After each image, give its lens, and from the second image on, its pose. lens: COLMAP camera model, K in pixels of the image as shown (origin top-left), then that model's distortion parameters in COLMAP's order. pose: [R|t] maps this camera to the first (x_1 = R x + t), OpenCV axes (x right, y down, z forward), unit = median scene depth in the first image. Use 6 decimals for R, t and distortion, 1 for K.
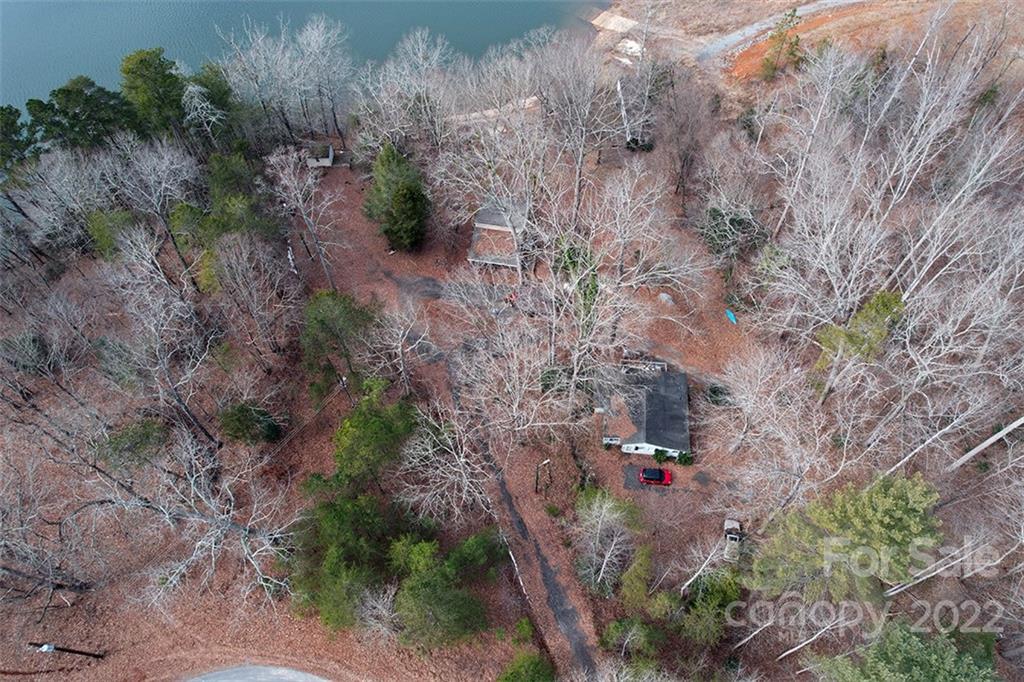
lens RADIAL K [[657.0, 0, 518.3], [0, 657.0, 347.6], [0, 0, 1]] dist [-0.025930, 0.014528]
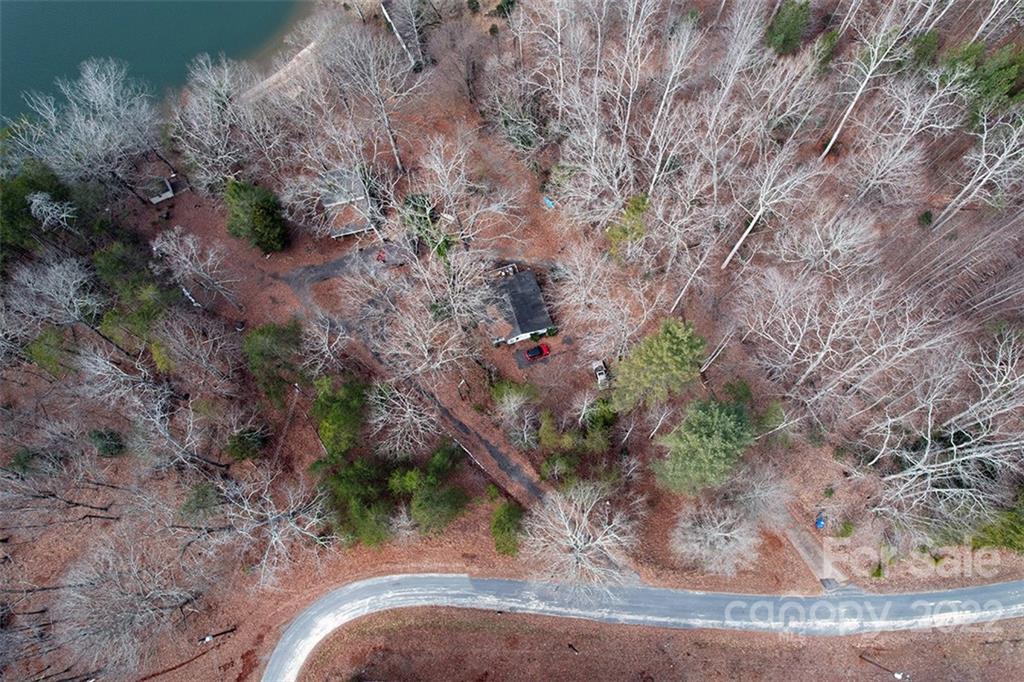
lens RADIAL K [[657.0, 0, 509.0], [0, 657.0, 345.7], [0, 0, 1]] dist [-0.025930, 0.014528]
pose [[0.910877, -0.397293, 0.111629, 0.007613], [0.356436, 0.893735, 0.272378, -0.245131], [-0.207981, -0.208315, 0.955693, -0.352846]]
